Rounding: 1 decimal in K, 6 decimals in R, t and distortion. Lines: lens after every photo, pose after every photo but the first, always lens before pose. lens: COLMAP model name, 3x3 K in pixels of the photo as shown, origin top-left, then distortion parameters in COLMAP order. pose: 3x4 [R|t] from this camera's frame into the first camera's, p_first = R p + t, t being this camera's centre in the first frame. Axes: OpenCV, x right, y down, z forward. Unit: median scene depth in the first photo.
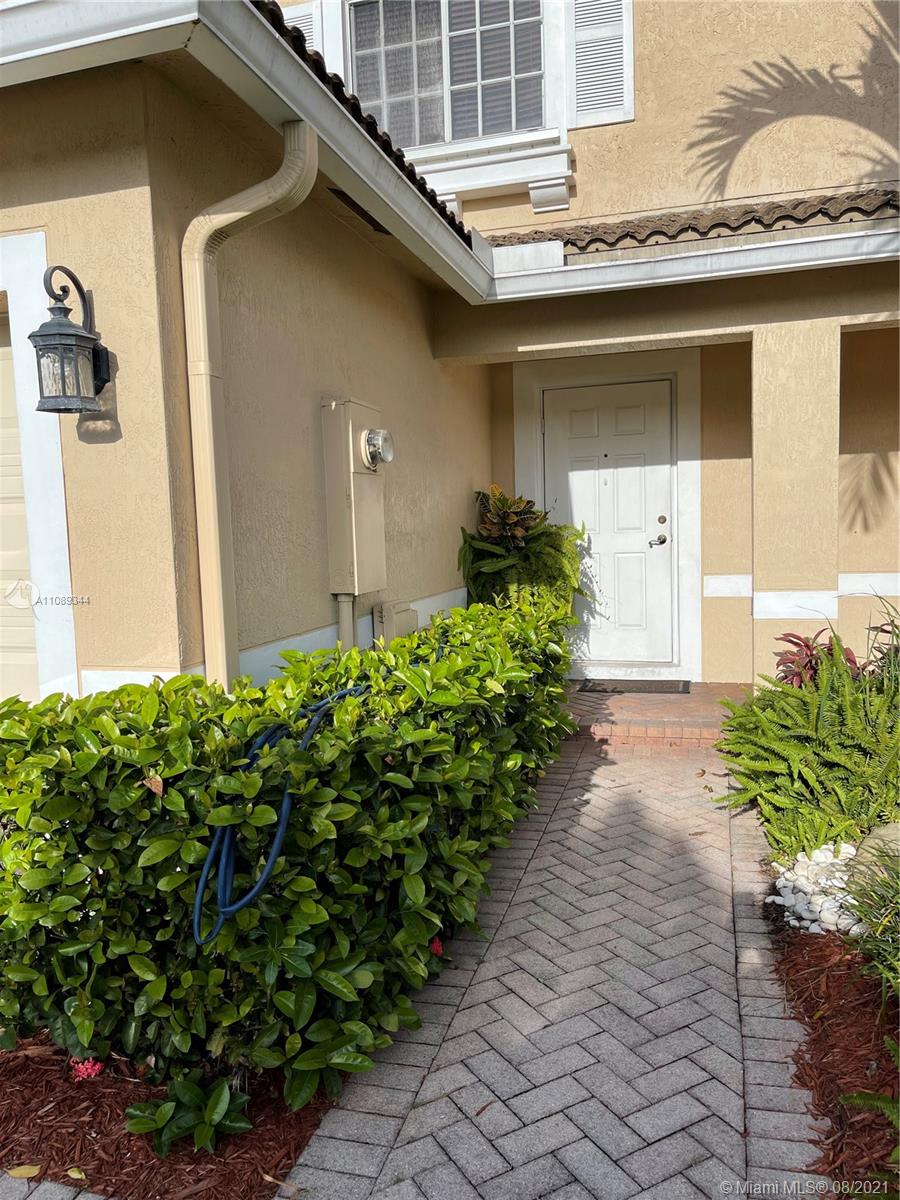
lens RADIAL K [[911.6, 0, 449.5], [0, 911.6, 603.5], [0, 0, 1]] dist [0.064121, -0.085891]
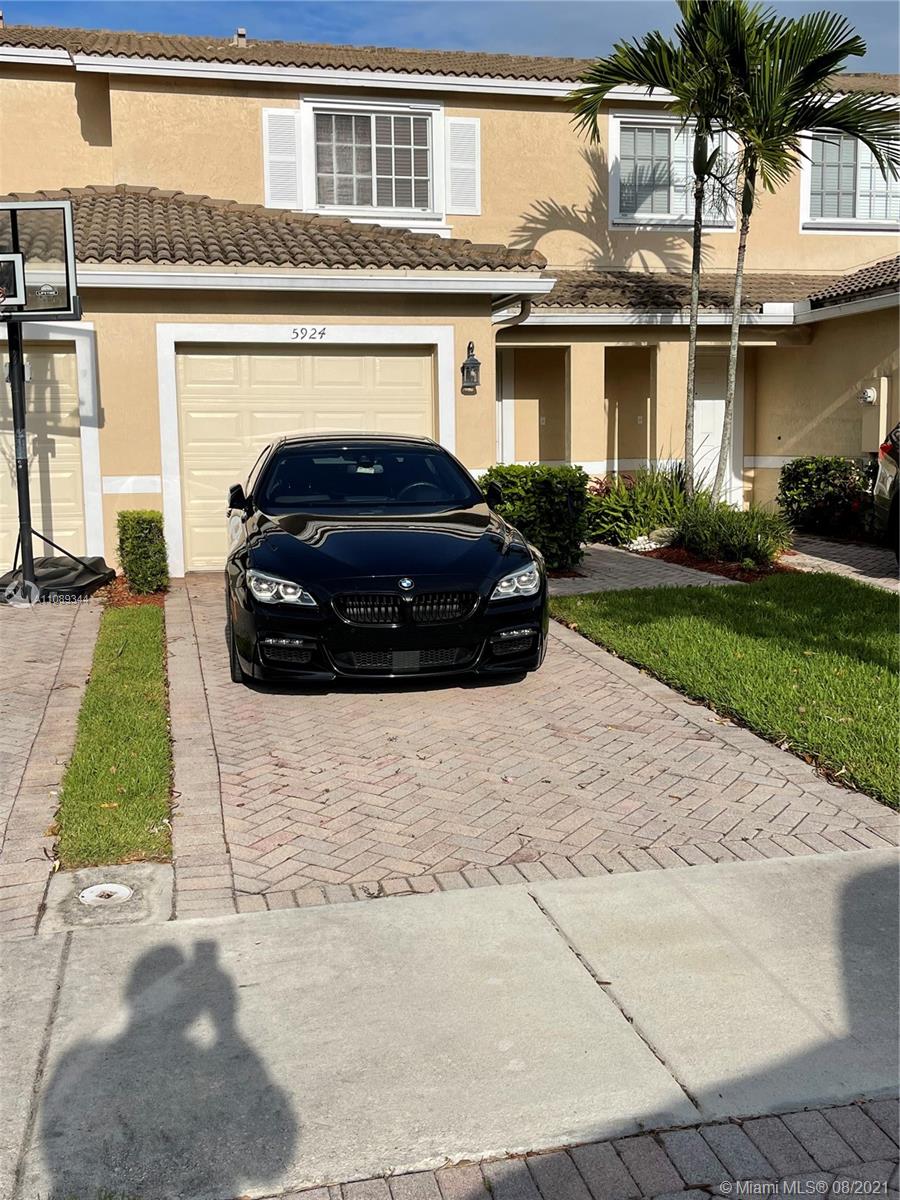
lens RADIAL K [[1250.3, 0, 450.0], [0, 1250.3, 597.1], [0, 0, 1]] dist [0.018609, 0.000000]
pose [[0.862532, -0.047427, 0.503776, -1.182952], [0.036404, 0.998834, 0.031705, 0.165398], [-0.504692, -0.009007, 0.863253, -1.175246]]
